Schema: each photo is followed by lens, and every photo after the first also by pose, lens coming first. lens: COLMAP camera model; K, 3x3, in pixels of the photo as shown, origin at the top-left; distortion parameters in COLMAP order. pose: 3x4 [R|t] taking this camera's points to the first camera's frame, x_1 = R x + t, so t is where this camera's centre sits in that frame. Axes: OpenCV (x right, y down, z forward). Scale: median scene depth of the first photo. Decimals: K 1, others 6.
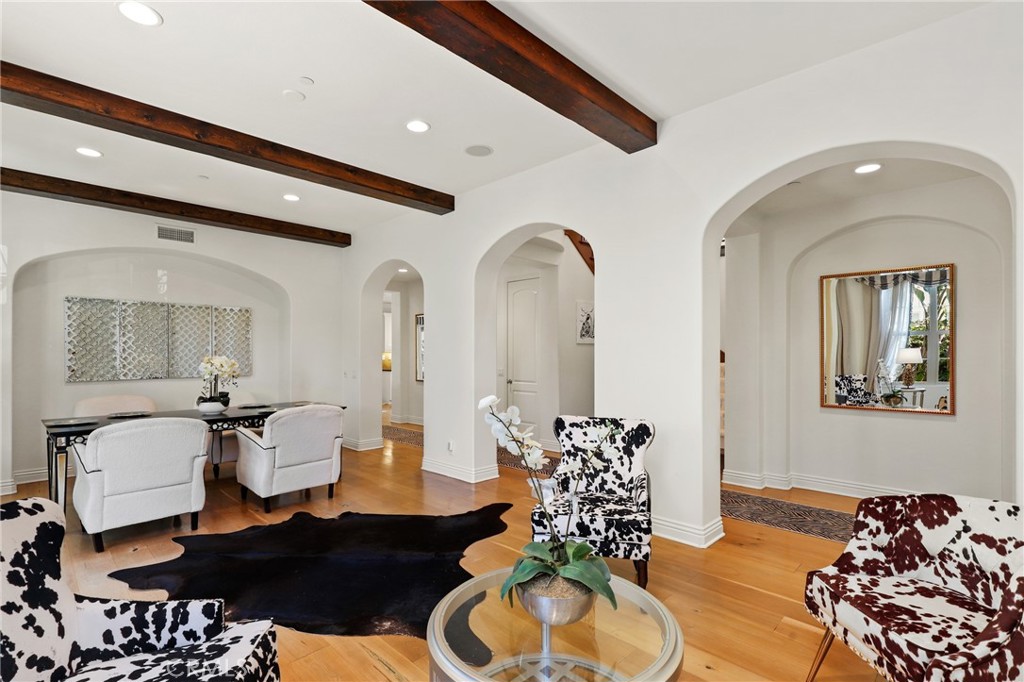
lens RADIAL K [[478.3, 0, 527.1], [0, 478.3, 353.0], [0, 0, 1]] dist [-0.003103, 0.000457]
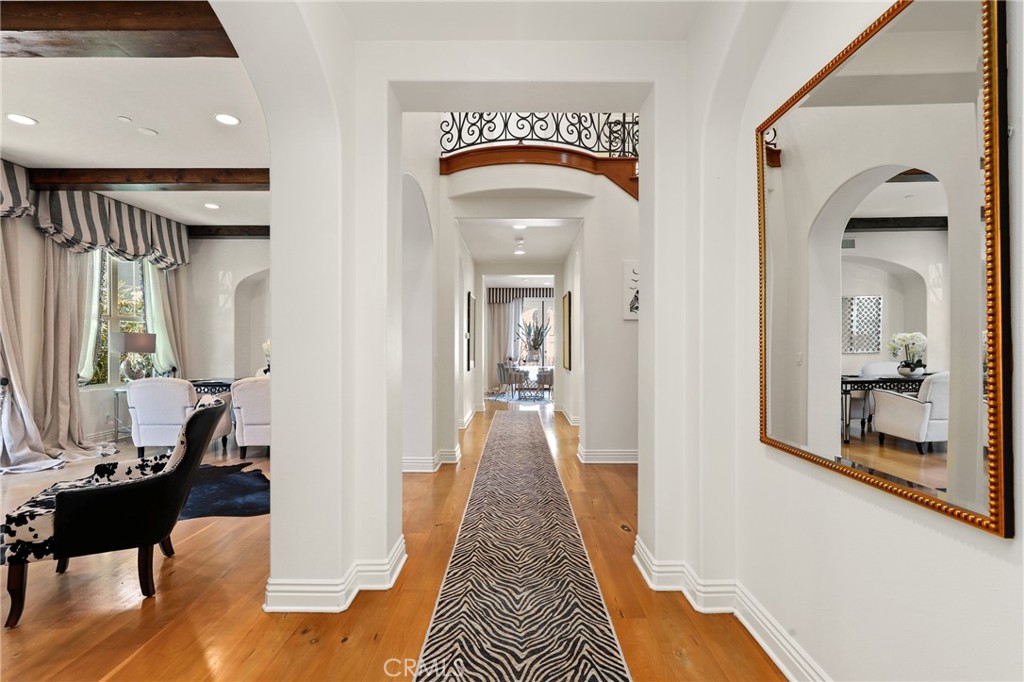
lens RADIAL K [[478.3, 0, 522.1], [0, 478.3, 345.9], [0, 0, 1]] dist [-0.003103, 0.000457]
pose [[0.690776, -0.000638, -0.723069, 0.906612], [0.002755, 0.999995, 0.001749, 0.033196], [0.723064, -0.003200, 0.690774, 0.662404]]
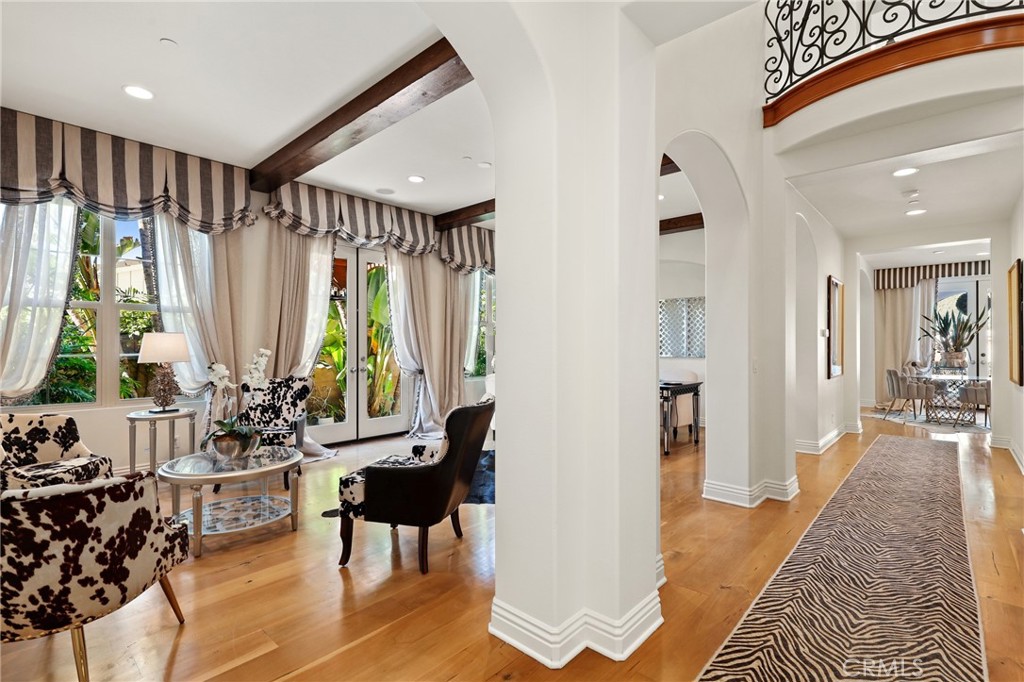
lens RADIAL K [[478.3, 0, 515.0], [0, 478.3, 343.3], [0, 0, 1]] dist [-0.003103, 0.000457]
pose [[0.017047, -0.005729, -0.999838, 0.821915], [0.002932, 0.999980, -0.005680, 0.032355], [0.999850, -0.002835, 0.017063, 0.844989]]
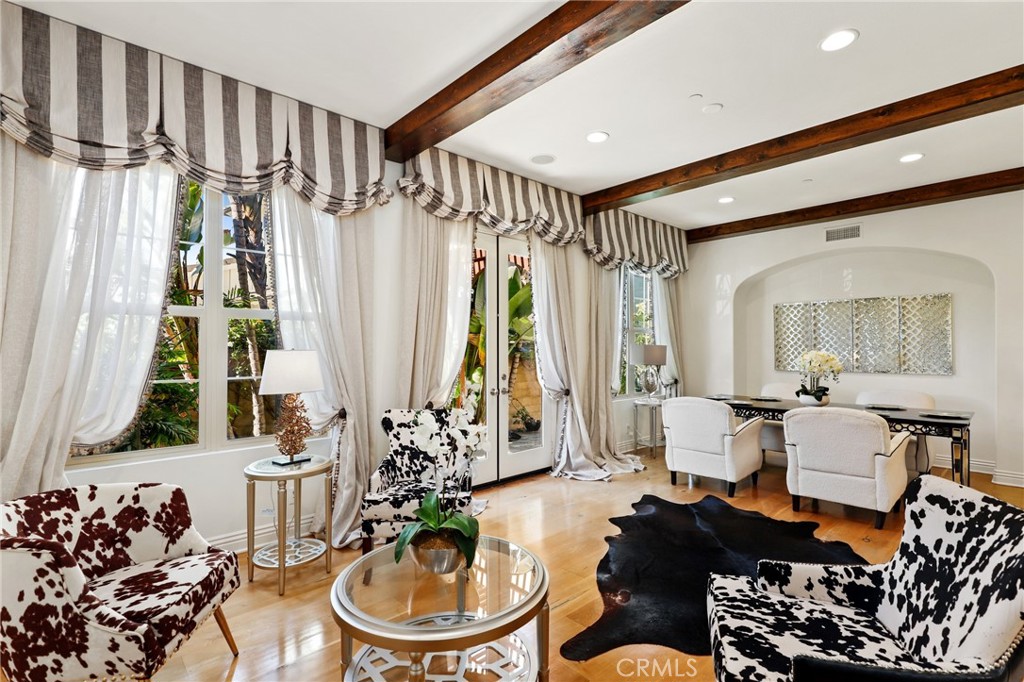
lens RADIAL K [[478.3, 0, 512.4], [0, 478.3, 343.4], [0, 0, 1]] dist [-0.003103, 0.000457]
pose [[-0.071750, -0.009359, -0.997379, 0.482816], [0.001696, 0.999953, -0.009506, -0.000787], [0.997421, -0.002374, -0.071730, 0.495368]]
